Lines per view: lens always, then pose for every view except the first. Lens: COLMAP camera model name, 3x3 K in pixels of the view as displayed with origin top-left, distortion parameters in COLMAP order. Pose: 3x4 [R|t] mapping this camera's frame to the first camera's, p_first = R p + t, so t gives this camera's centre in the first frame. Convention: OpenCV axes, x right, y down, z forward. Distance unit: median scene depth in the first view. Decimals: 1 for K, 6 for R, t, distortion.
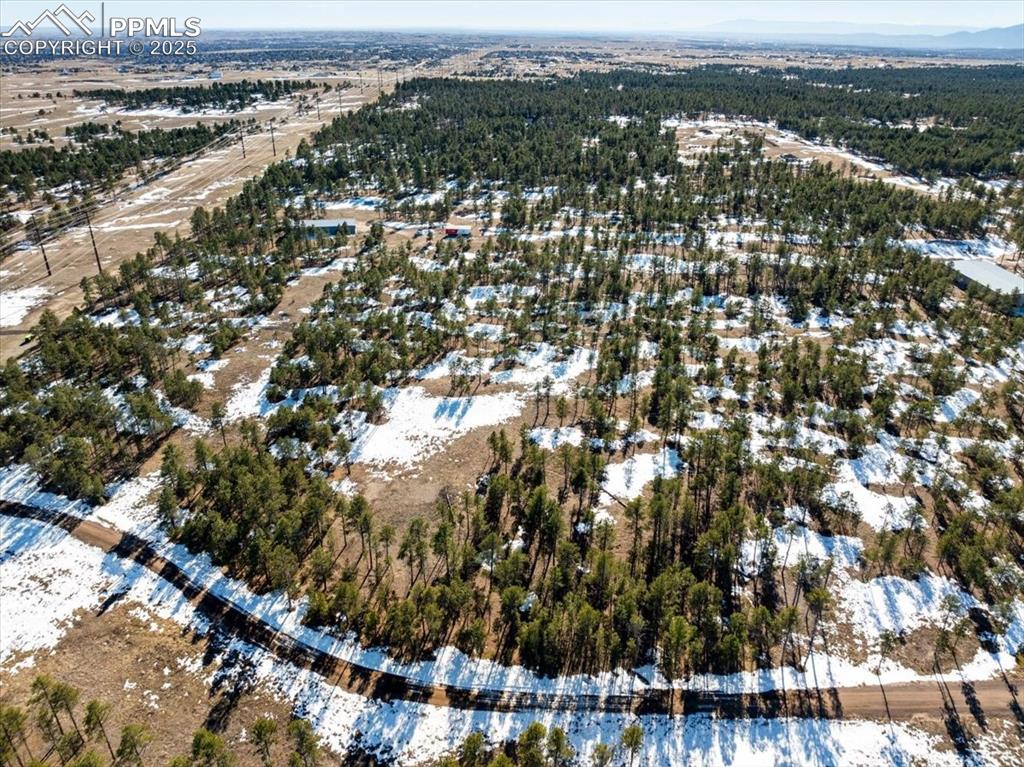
lens RADIAL K [[719.0, 0, 513.4], [0, 719.0, 384.1], [0, 0, 1]] dist [-0.053978, 0.028401]
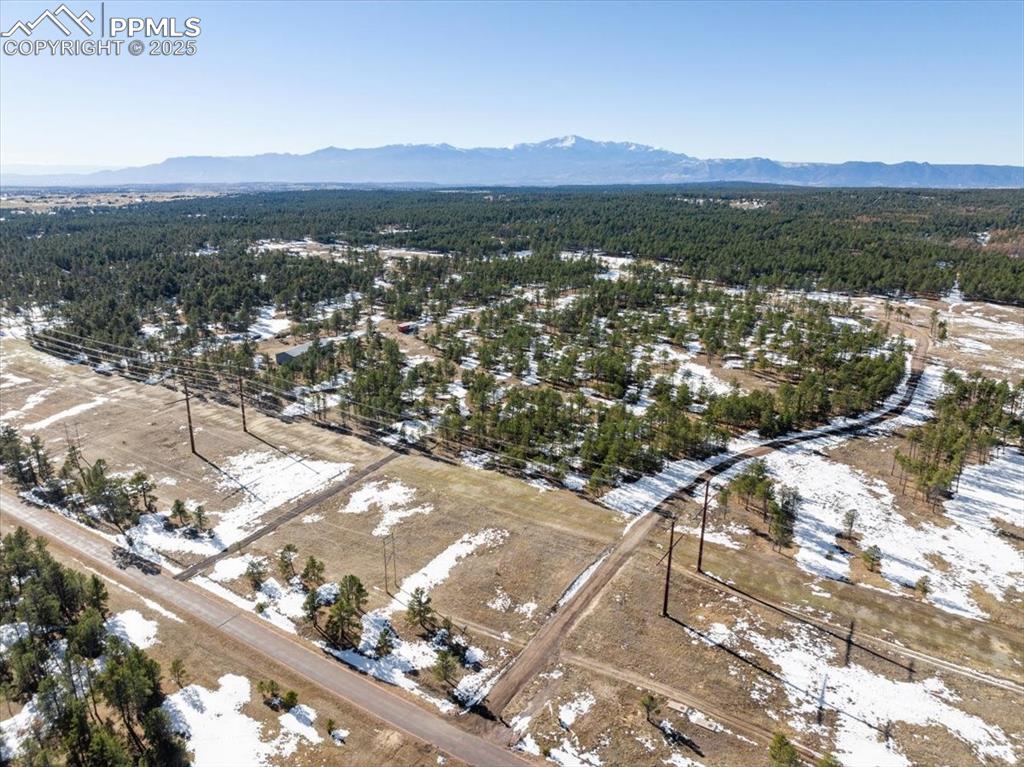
lens RADIAL K [[719.0, 0, 518.4], [0, 719.0, 376.3], [0, 0, 1]] dist [-0.053978, 0.028401]
pose [[0.511649, -0.245134, 0.823483, -2.809951], [0.389624, 0.920421, 0.031908, -0.285786], [-0.765773, 0.304523, 0.566443, 0.537843]]
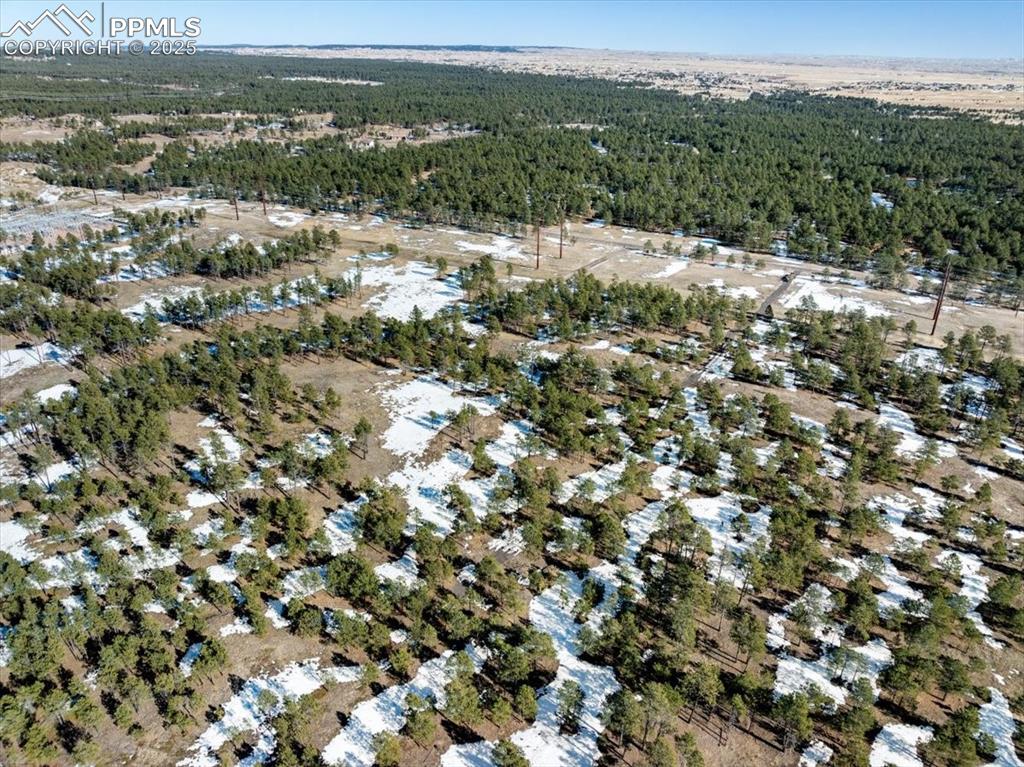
lens RADIAL K [[719.0, 0, 519.1], [0, 719.0, 383.5], [0, 0, 1]] dist [-0.053978, 0.028401]
pose [[-0.505342, 0.357250, -0.785495, 1.032157], [-0.413538, 0.698678, 0.583811, -1.054361], [0.757374, 0.619857, -0.205335, 2.060738]]
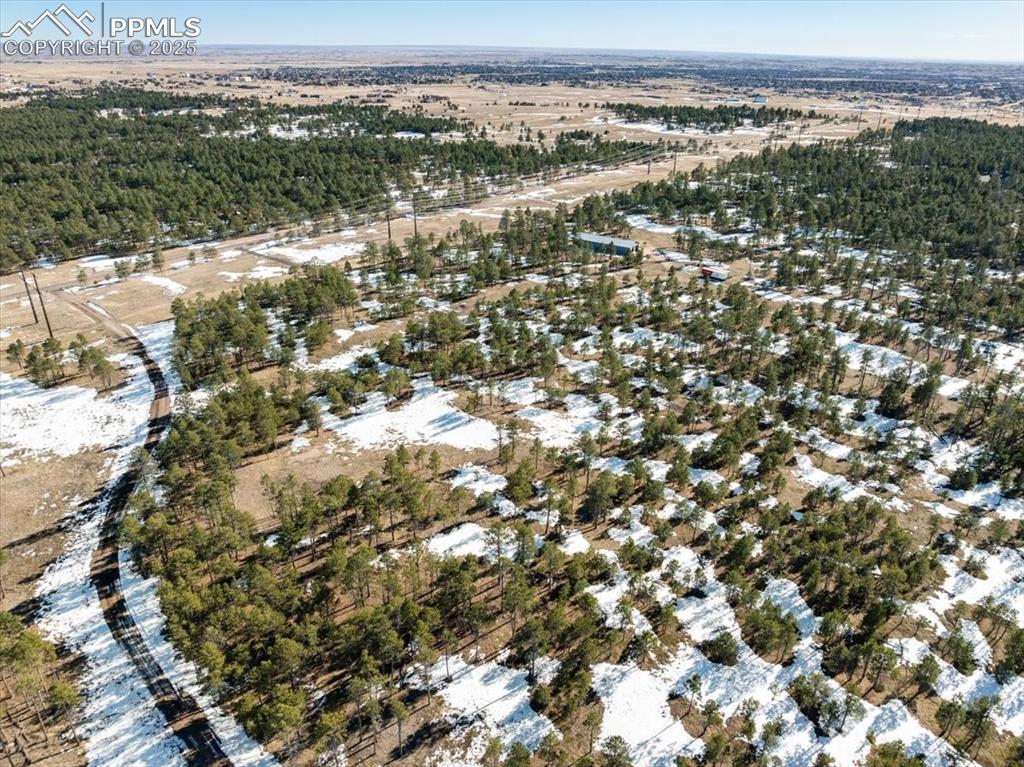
lens RADIAL K [[719.0, 0, 515.4], [0, 719.0, 381.3], [0, 0, 1]] dist [-0.053978, 0.028401]
pose [[0.727728, 0.294278, -0.619526, 0.963687], [-0.316184, 0.945509, 0.077715, -0.206544], [0.608637, 0.139329, 0.781120, 0.413524]]
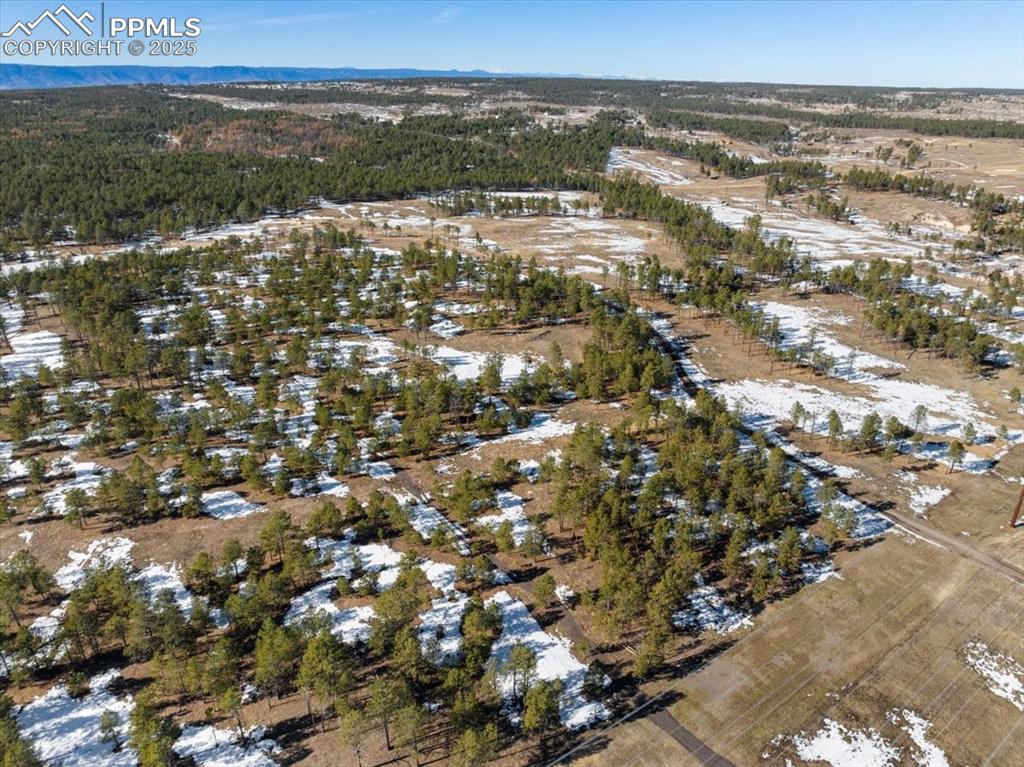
lens RADIAL K [[719.0, 0, 516.7], [0, 719.0, 388.7], [0, 0, 1]] dist [-0.053978, 0.028401]
pose [[-0.614187, -0.332301, 0.715787, -1.771996], [0.350003, 0.698233, 0.624474, -1.121656], [-0.707299, 0.634072, -0.312539, 2.188941]]
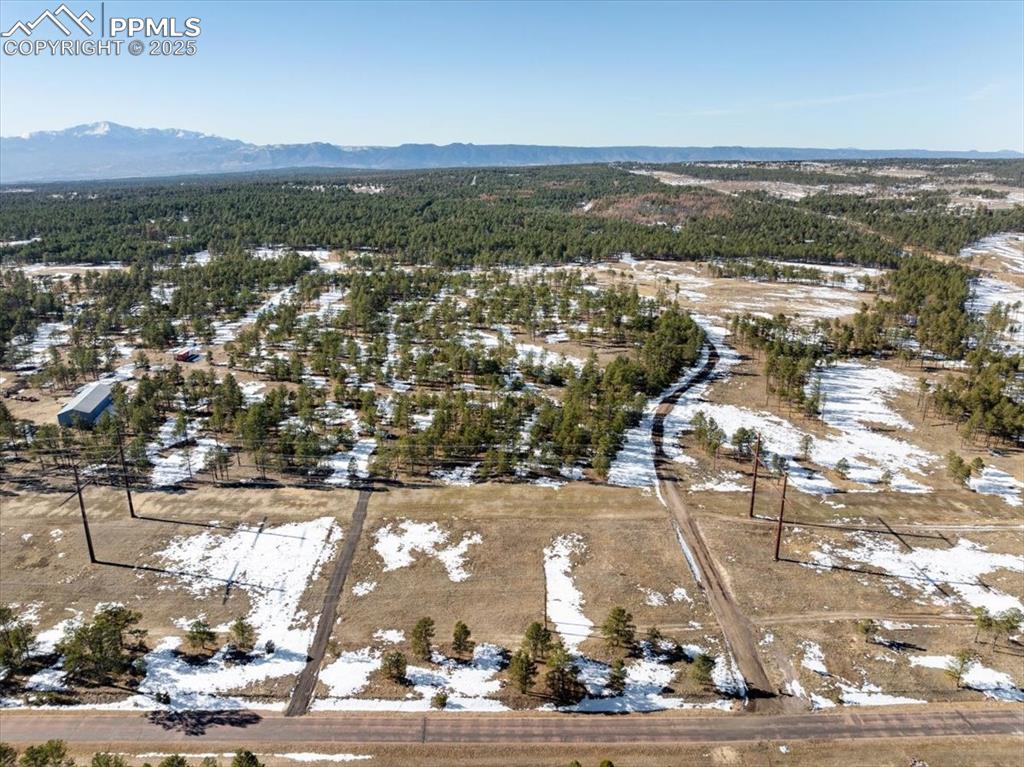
lens RADIAL K [[733.0, 0, 516.8], [0, 733.0, 364.3], [0, 0, 1]] dist [-0.042568, 0.012820]
pose [[-0.031431, -0.285717, 0.957799, -2.991201], [0.463498, 0.844842, 0.267231, -0.724586], [-0.885540, 0.452337, 0.105875, 1.373072]]
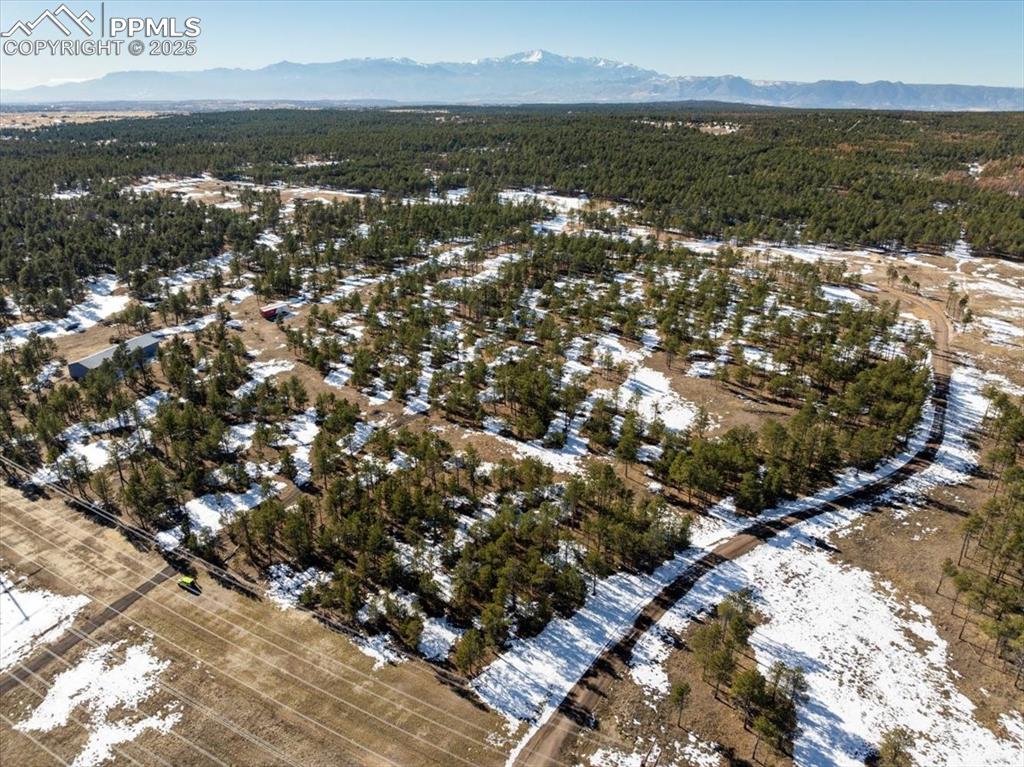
lens RADIAL K [[719.0, 0, 518.7], [0, 719.0, 390.2], [0, 0, 1]] dist [-0.053978, 0.028401]
pose [[0.471705, -0.349437, 0.809560, -1.977128], [0.394233, 0.904825, 0.160849, -0.405364], [-0.788717, 0.243282, 0.564570, 0.732042]]
